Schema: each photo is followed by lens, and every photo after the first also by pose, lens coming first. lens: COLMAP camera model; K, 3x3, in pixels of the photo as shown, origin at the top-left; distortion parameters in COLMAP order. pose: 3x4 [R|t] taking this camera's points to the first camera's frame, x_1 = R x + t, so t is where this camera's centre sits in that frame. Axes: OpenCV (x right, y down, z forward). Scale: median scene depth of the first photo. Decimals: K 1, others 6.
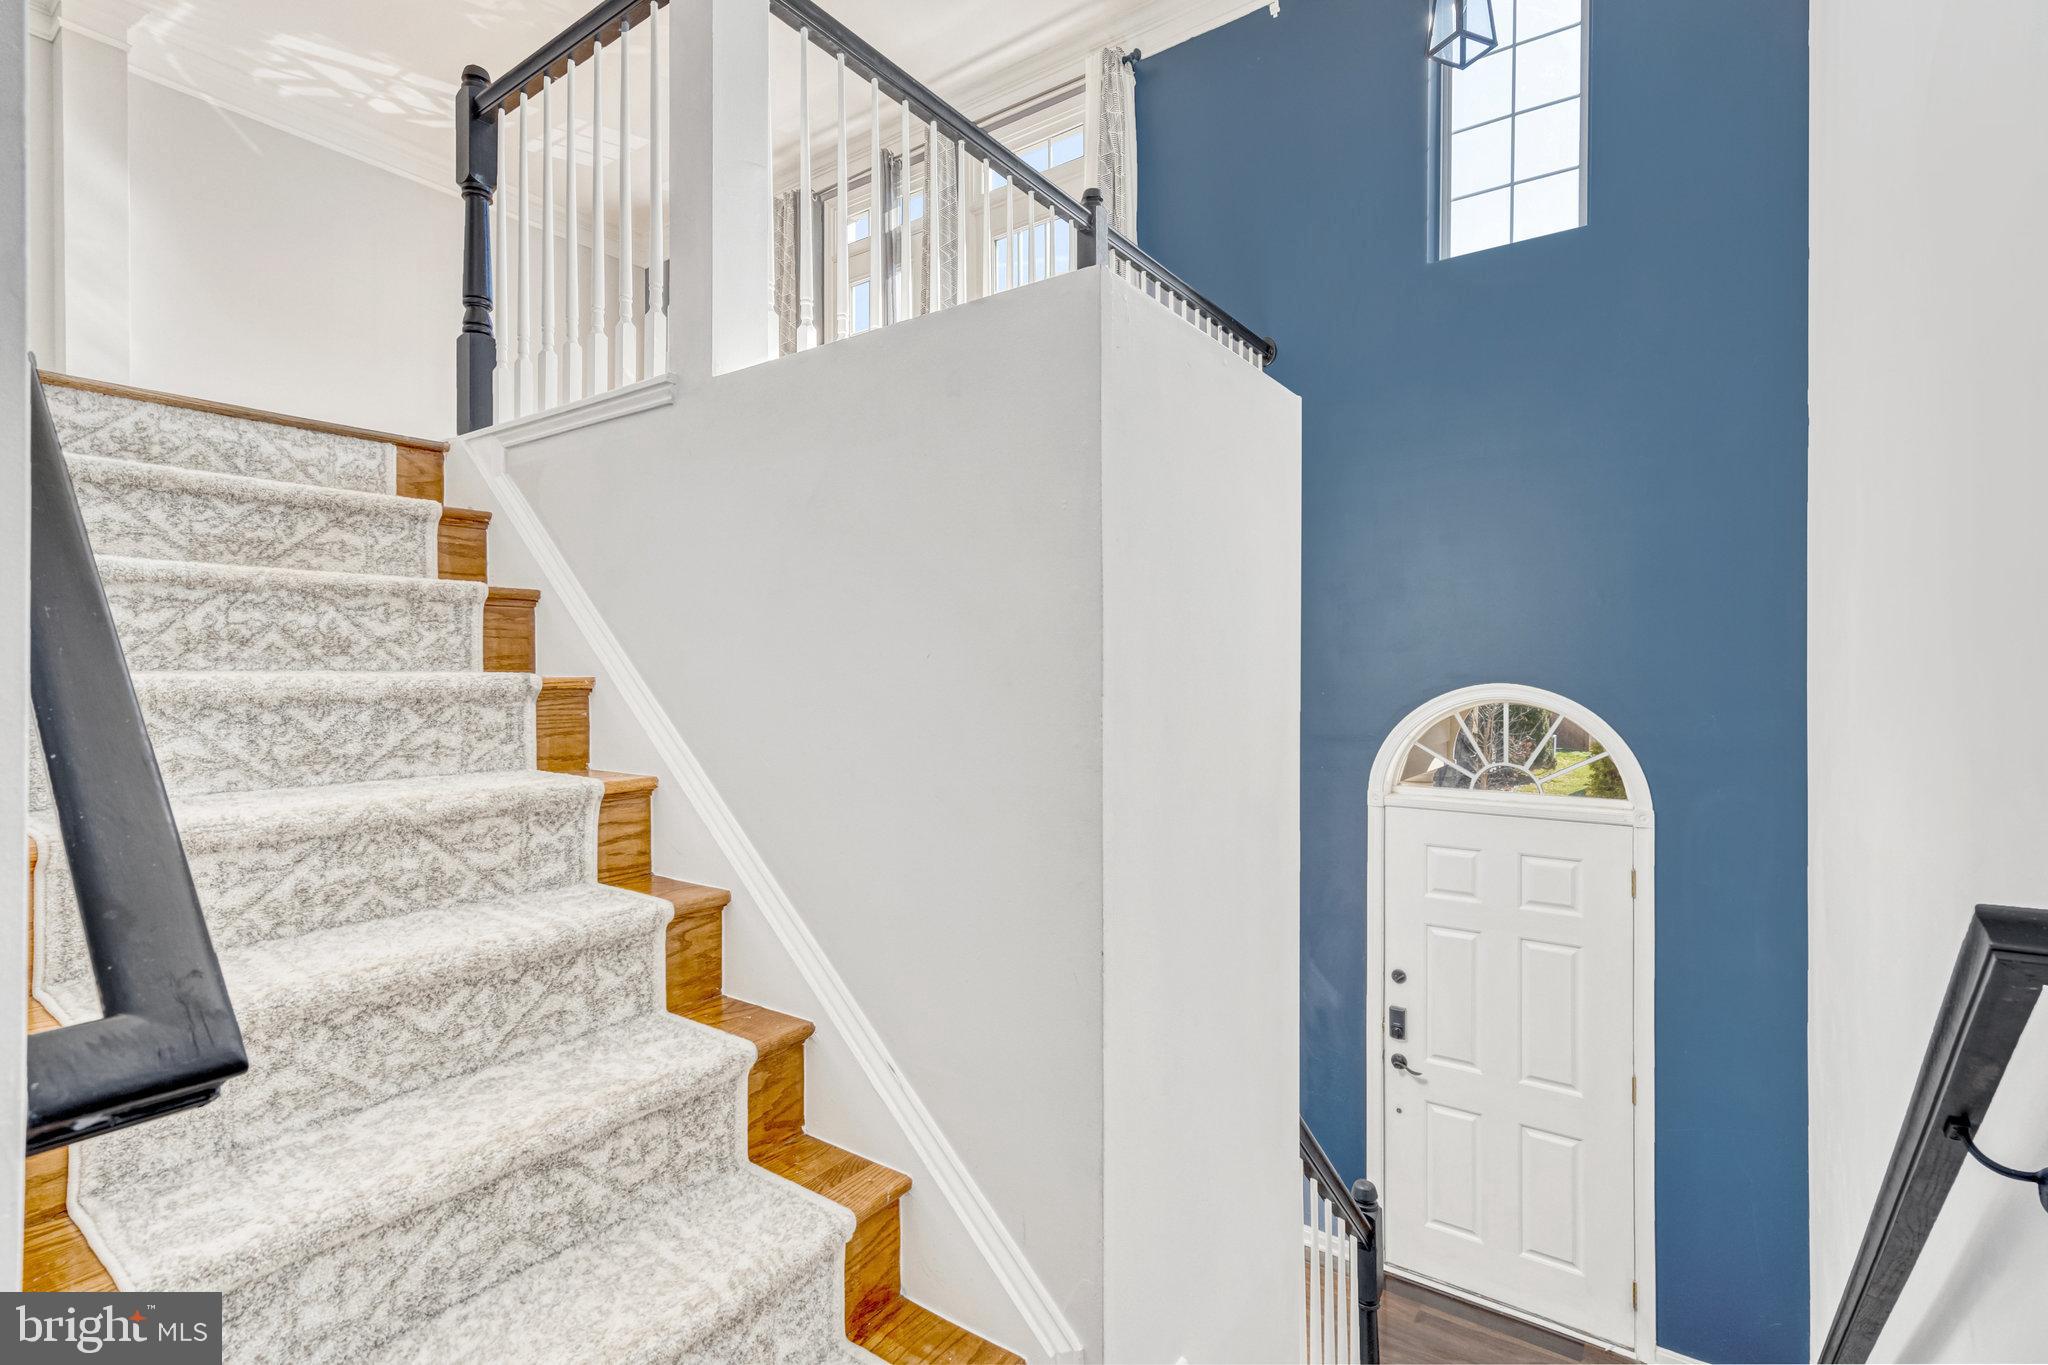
lens RADIAL K [[952.0, 0, 1015.7], [0, 952.0, 683.6], [0, 0, 1]] dist [-0.004526, 0.000257]
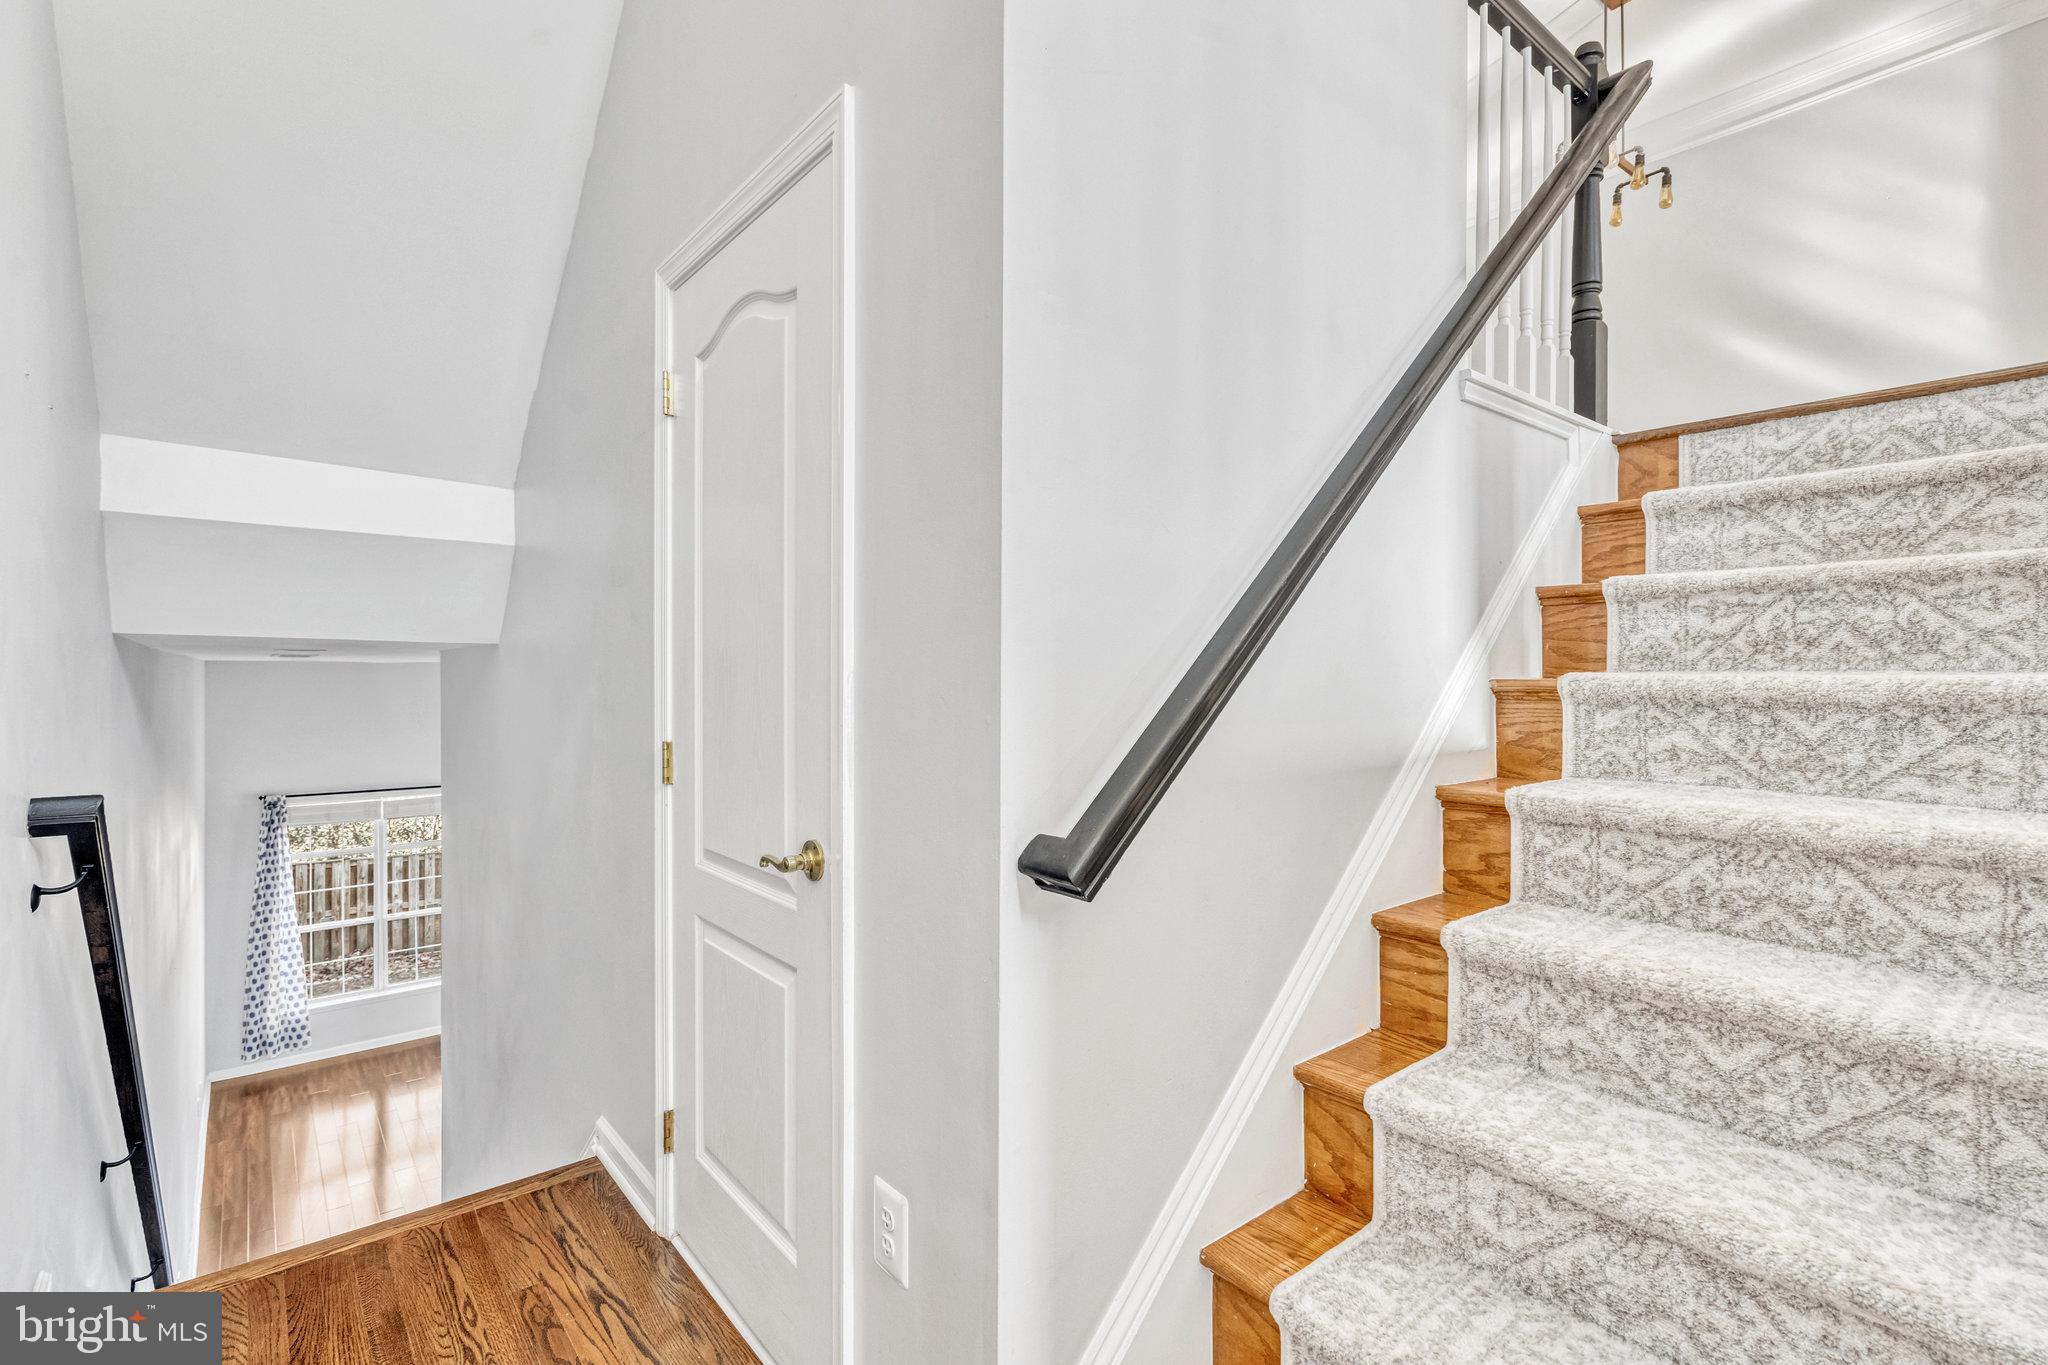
lens RADIAL K [[952.0, 0, 1019.0], [0, 952.0, 666.3], [0, 0, 1]] dist [-0.004526, 0.000257]
pose [[-0.270406, -0.004408, -0.962736, 0.370286], [-0.012544, 0.999921, -0.001055, -0.007445], [0.962665, 0.011791, -0.270439, 0.500621]]
